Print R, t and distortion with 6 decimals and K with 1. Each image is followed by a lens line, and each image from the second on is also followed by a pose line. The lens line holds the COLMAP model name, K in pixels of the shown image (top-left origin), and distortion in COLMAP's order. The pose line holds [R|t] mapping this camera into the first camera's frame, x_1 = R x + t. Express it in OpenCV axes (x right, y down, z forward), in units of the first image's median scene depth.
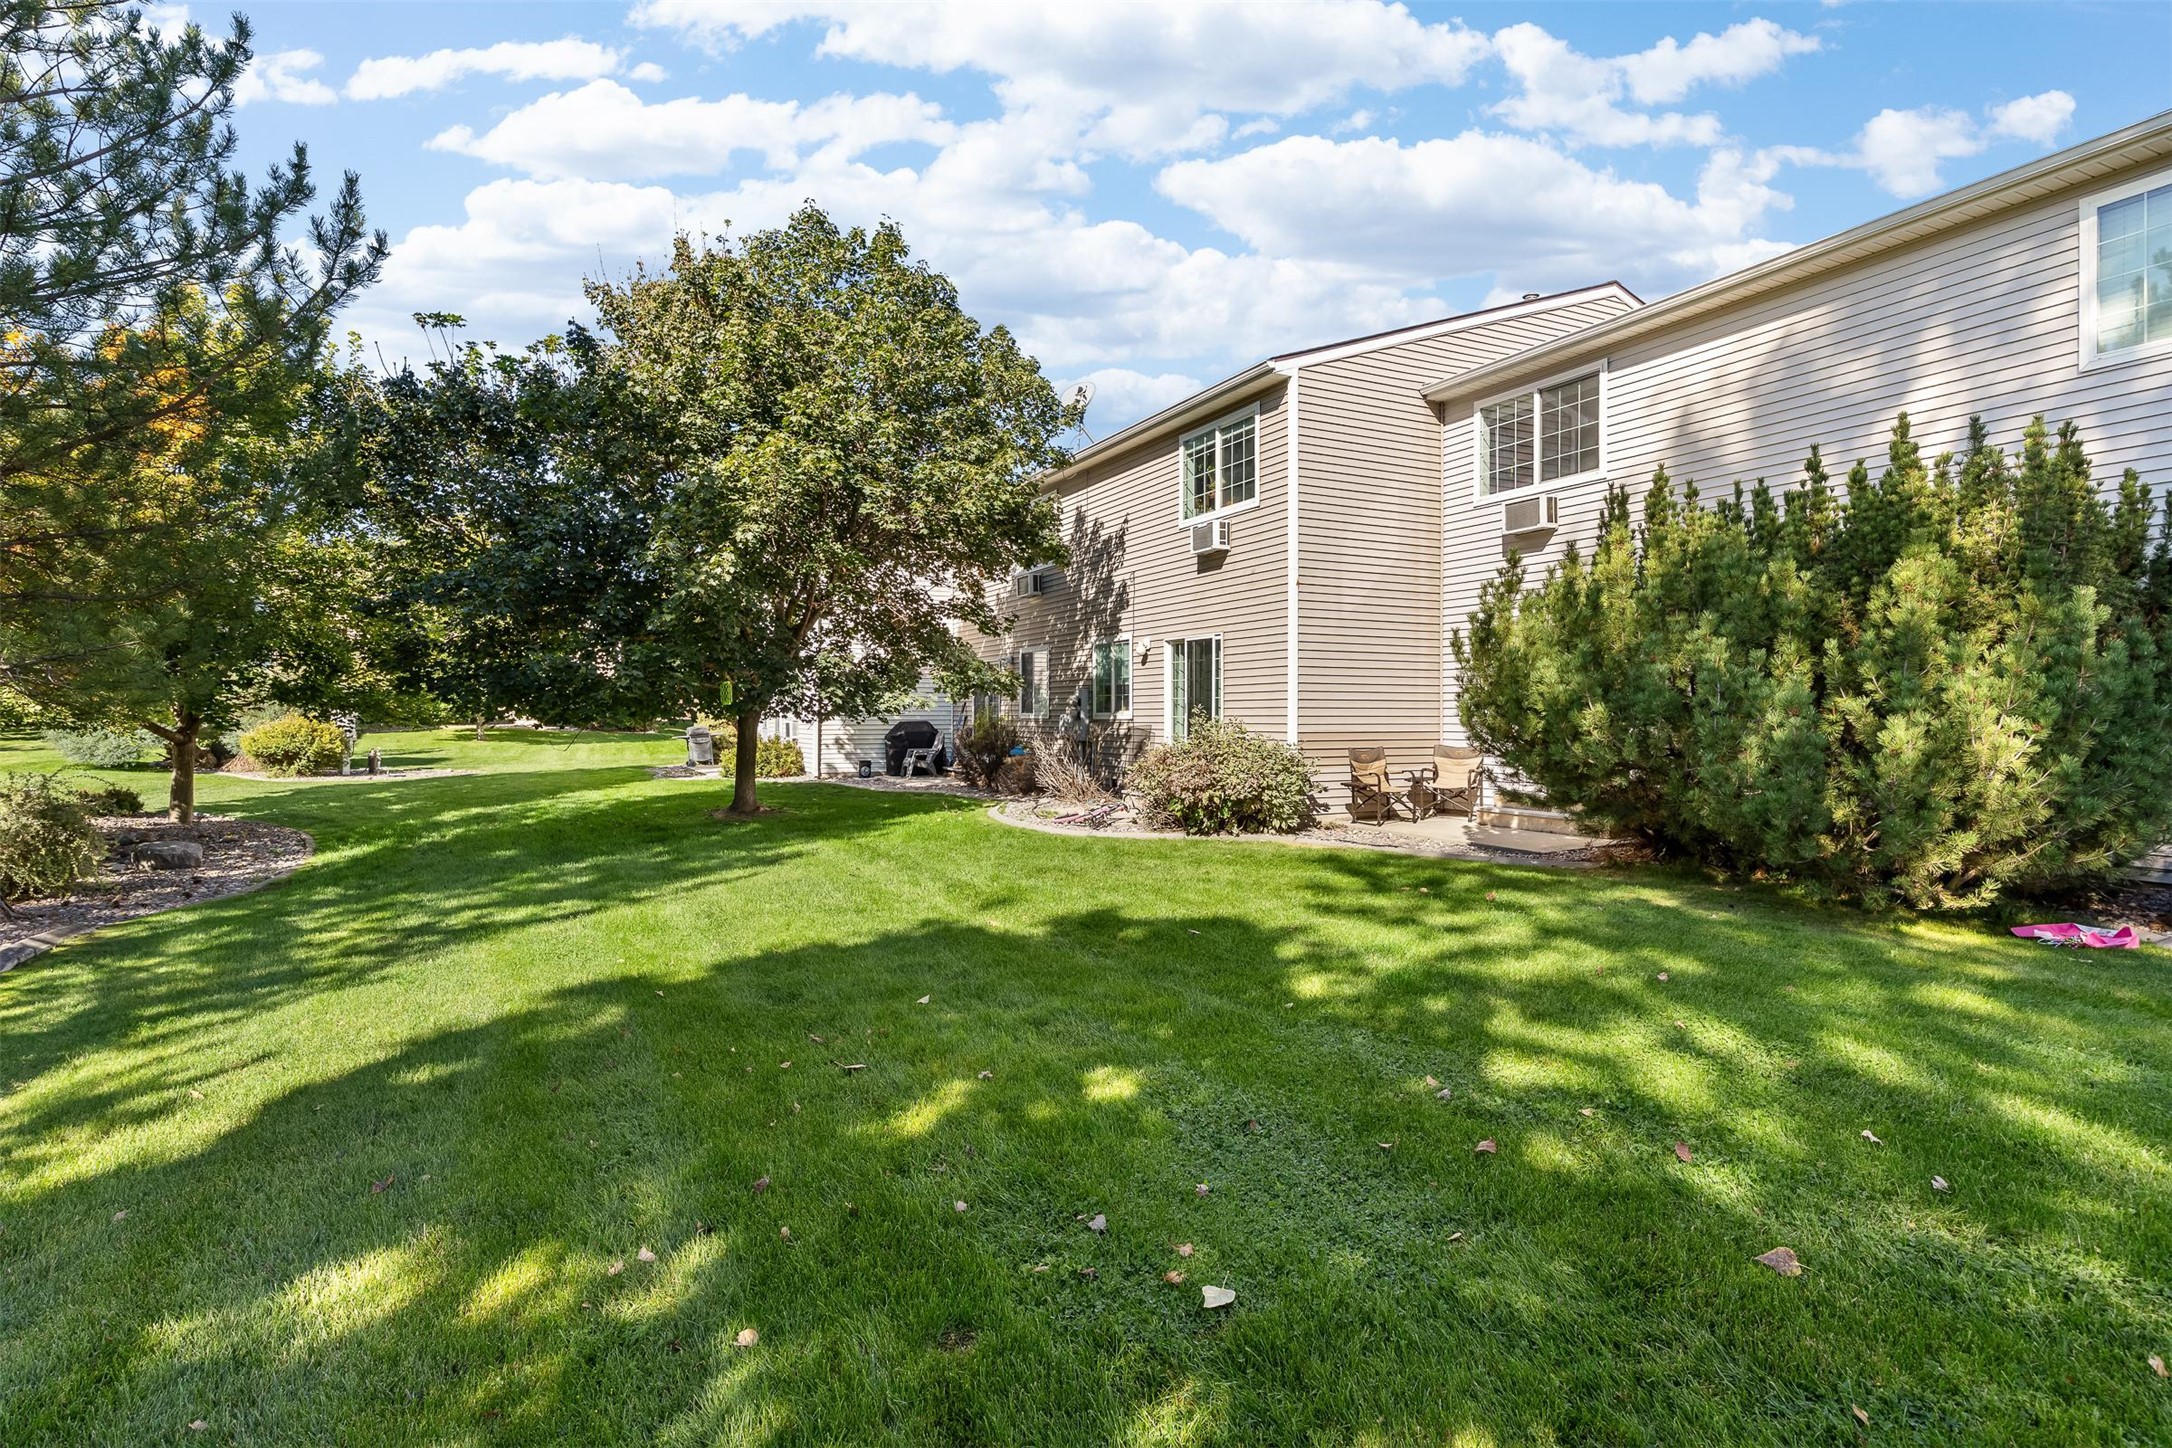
lens RADIAL K [[1054.5, 0, 1084.5], [0, 1054.5, 720.6], [0, 0, 1]] dist [0.000241, 0.000006]
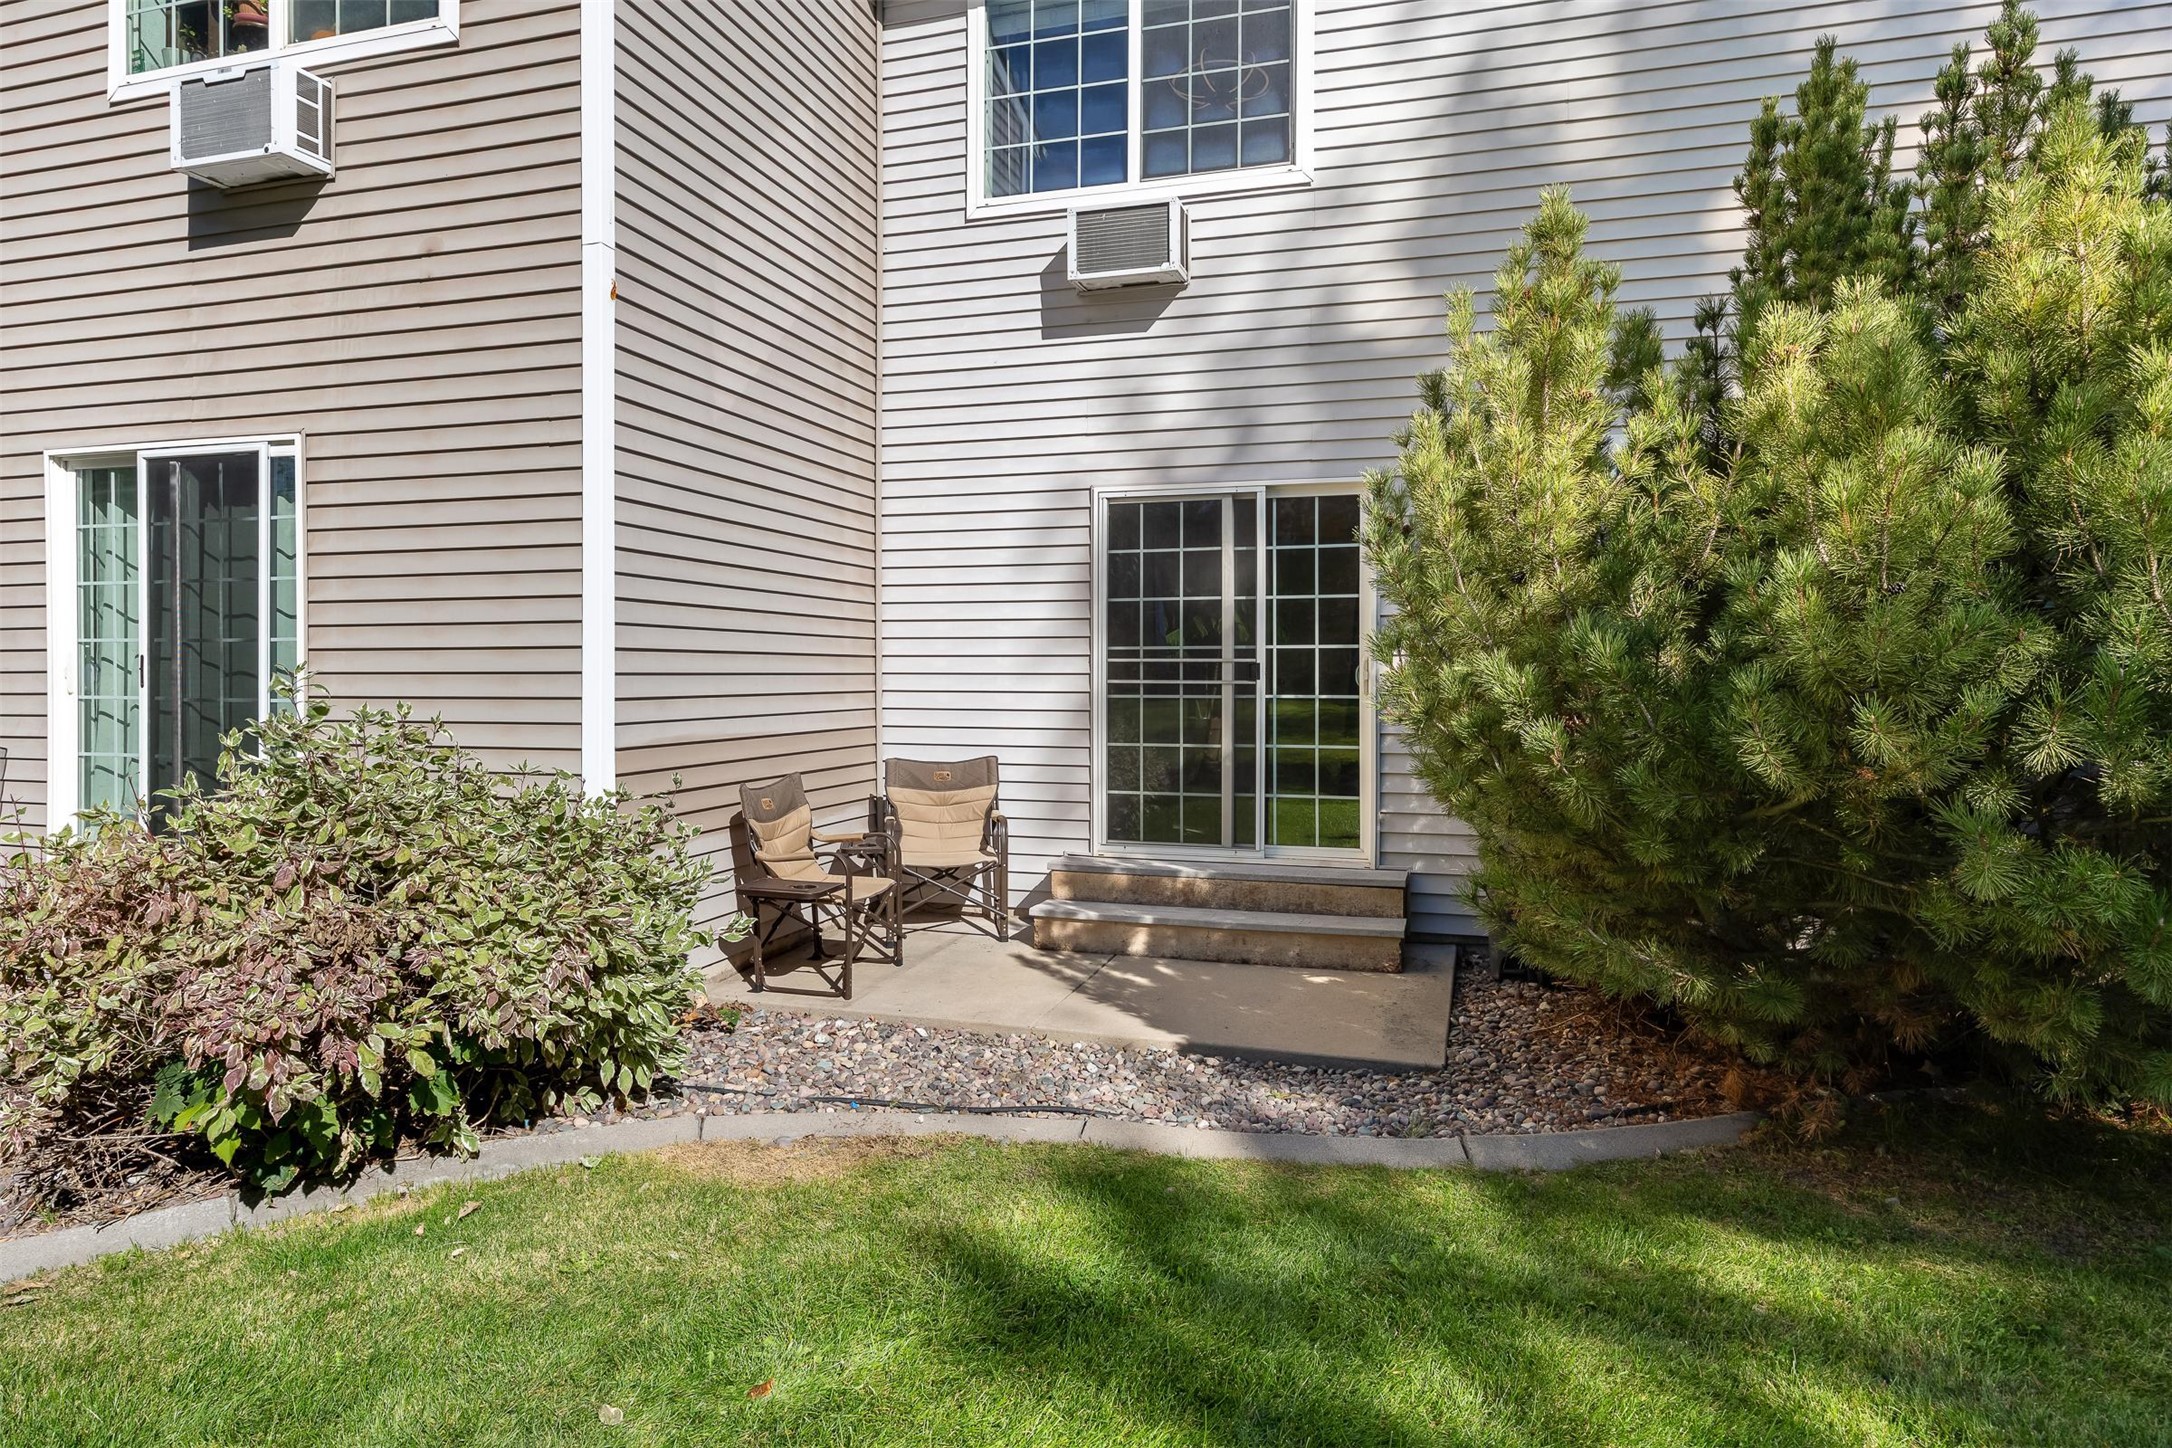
lens RADIAL K [[1252.4, 0, 1084.3], [0, 1252.4, 681.6], [0, 0, 1]] dist [-0.000583, -0.001937]
pose [[0.686707, -0.008386, 0.726886, 0.018893], [0.002880, 0.999957, 0.008815, -0.012547], [-0.726929, -0.003960, 0.686702, 0.603260]]
